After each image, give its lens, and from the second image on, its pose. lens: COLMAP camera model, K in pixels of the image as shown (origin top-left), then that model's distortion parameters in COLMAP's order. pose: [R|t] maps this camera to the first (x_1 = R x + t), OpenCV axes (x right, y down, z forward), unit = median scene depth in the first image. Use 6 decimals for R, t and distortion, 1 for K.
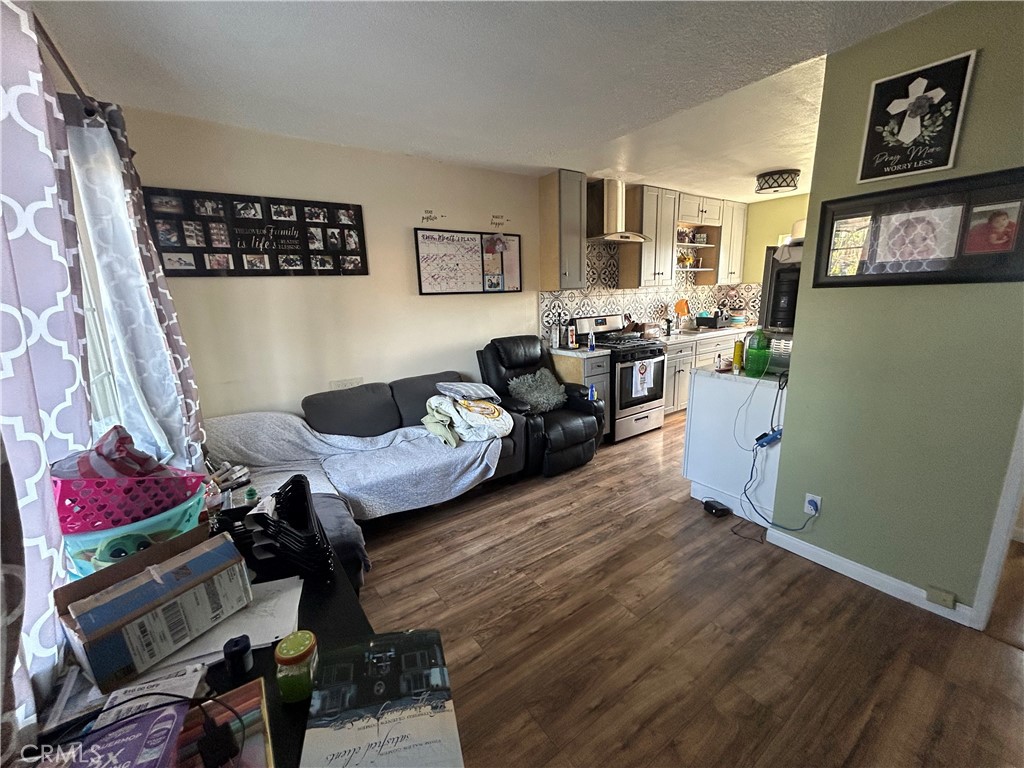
lens RADIAL K [[413.3, 0, 512.9], [0, 413.3, 386.2], [0, 0, 1]] dist [-0.000321, 0.000364]
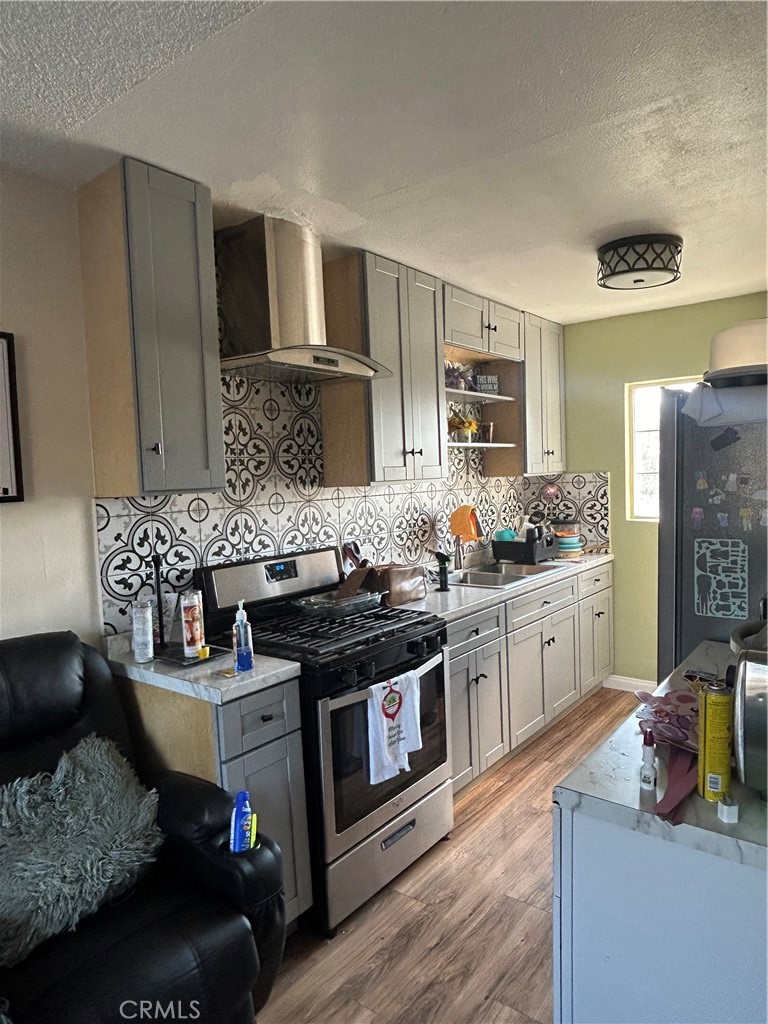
lens RADIAL K [[651.0, 0, 380.3], [0, 651.0, 518.4], [0, 0, 1]] dist [0.001466, -0.006185]
pose [[0.959572, -0.019993, 0.280754, 0.133793], [0.066754, 0.985180, -0.157998, -0.103502], [-0.273434, 0.170352, 0.946686, 0.395182]]
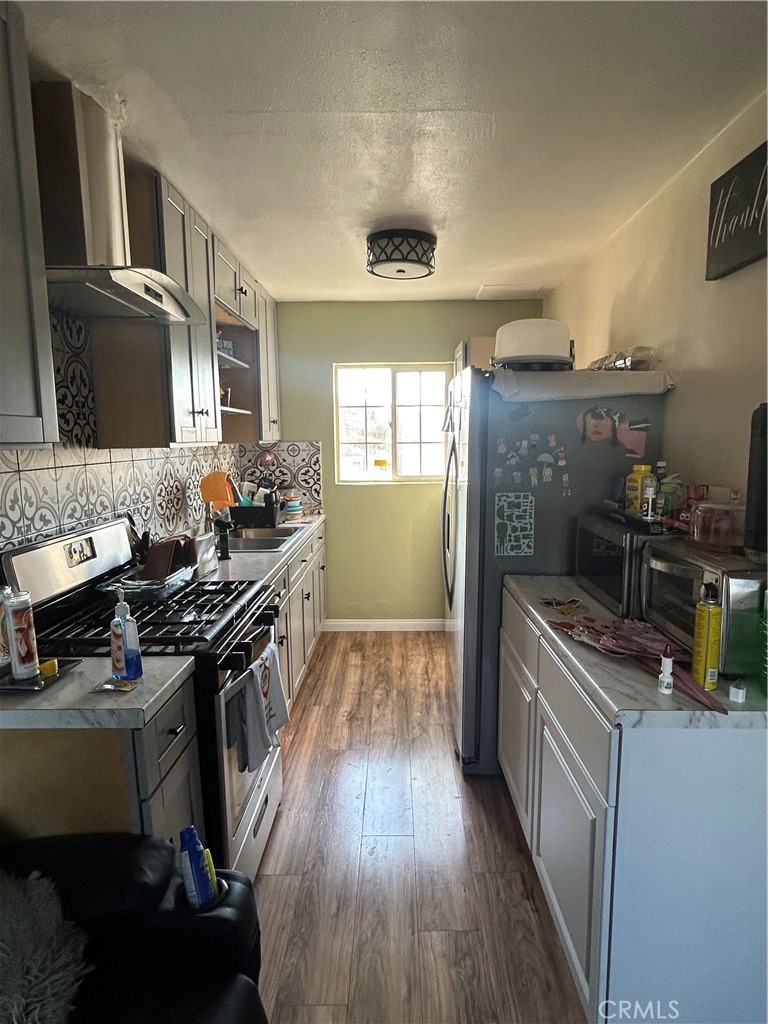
lens RADIAL K [[586.8, 0, 380.8], [0, 586.8, 514.7], [0, 0, 1]] dist [-0.000009, -0.003714]
pose [[0.596111, -0.076298, 0.799269, -0.004364], [0.171664, 0.984567, -0.034044, -0.131926], [-0.784336, 0.157500, 0.600009, 0.566529]]
